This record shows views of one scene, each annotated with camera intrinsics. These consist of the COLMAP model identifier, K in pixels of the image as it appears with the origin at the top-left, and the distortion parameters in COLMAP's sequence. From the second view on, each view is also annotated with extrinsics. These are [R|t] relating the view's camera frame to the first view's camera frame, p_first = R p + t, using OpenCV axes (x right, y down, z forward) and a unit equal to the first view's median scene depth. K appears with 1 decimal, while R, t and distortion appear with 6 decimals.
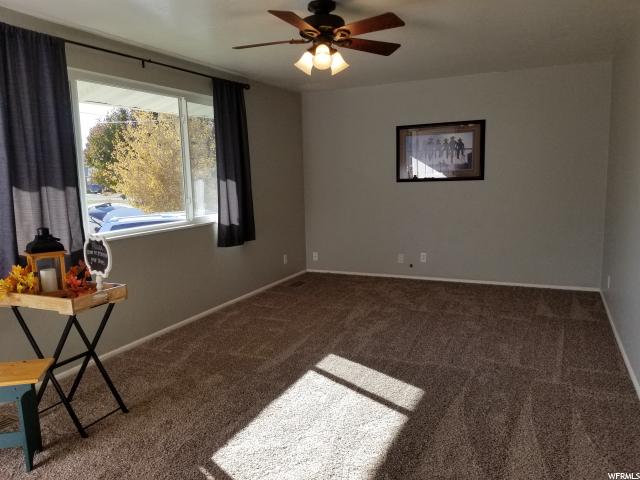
lens RADIAL K [[501.1, 0, 309.9], [0, 501.1, 242.3], [0, 0, 1]] dist [0.056236, -0.087791]
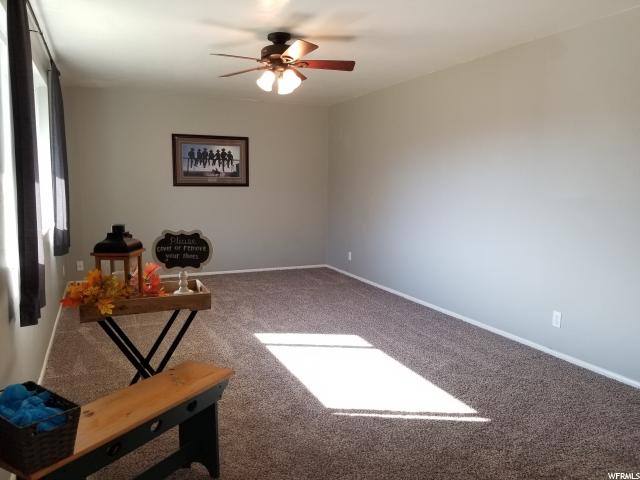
lens RADIAL K [[501.1, 0, 316.1], [0, 501.1, 236.1], [0, 0, 1]] dist [0.056236, -0.087791]
pose [[0.656132, -0.049232, 0.753038, -0.667818], [0.075357, 0.997156, -0.000468, 0.012399], [-0.750874, 0.057054, 0.657976, 0.125972]]
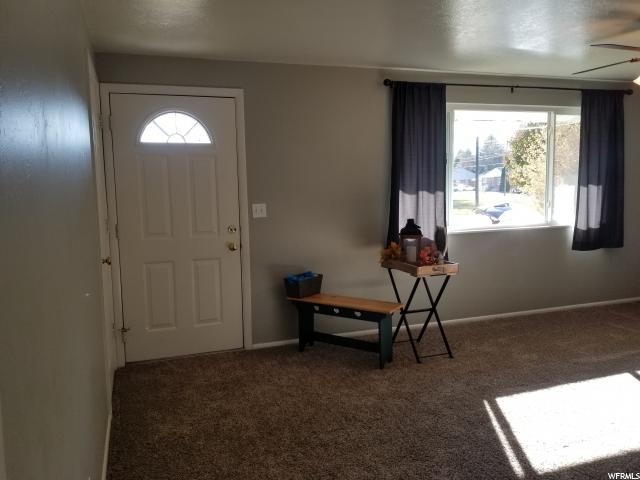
lens RADIAL K [[501.1, 0, 301.1], [0, 501.1, 239.3], [0, 0, 1]] dist [0.056236, -0.087791]
pose [[0.687913, 0.092273, -0.719904, 0.225699], [-0.095841, 0.994748, 0.035920, 0.006715], [0.719438, 0.044286, 0.693144, -0.182049]]
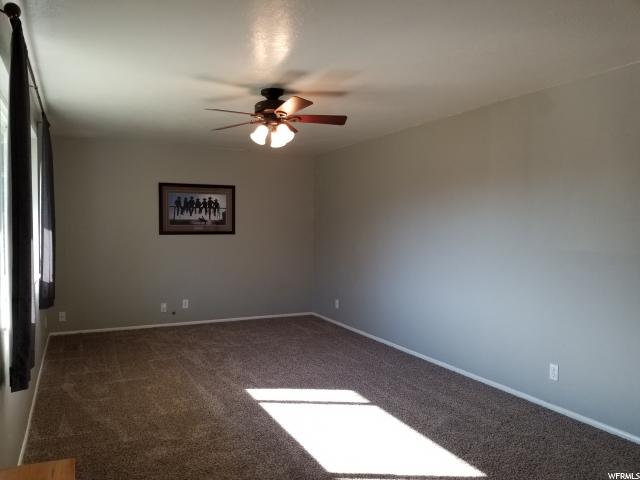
lens RADIAL K [[501.1, 0, 305.8], [0, 501.1, 241.5], [0, 0, 1]] dist [0.056236, -0.087791]
pose [[0.638033, 0.004778, 0.769994, -0.681124], [0.079646, 0.994208, -0.072165, -0.008133], [-0.765878, 0.107370, 0.633957, 0.151355]]
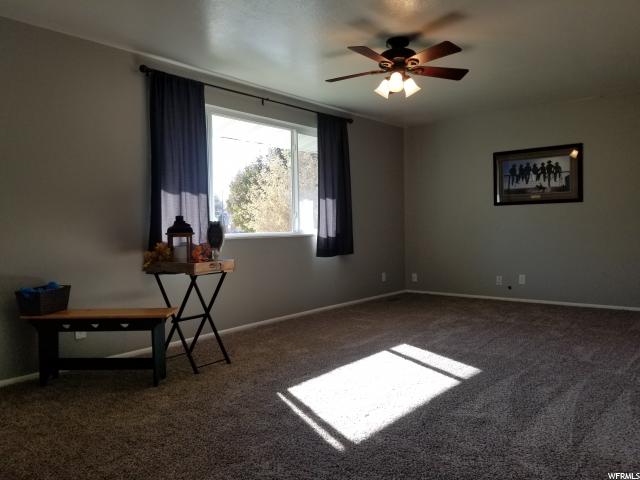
lens RADIAL K [[501.1, 0, 308.4], [0, 501.1, 238.8], [0, 0, 1]] dist [0.056236, -0.087791]
pose [[0.967429, 0.015700, -0.252656, 0.102232], [-0.042573, 0.993950, -0.101249, 0.107900], [0.249537, 0.108707, 0.962244, -0.140882]]
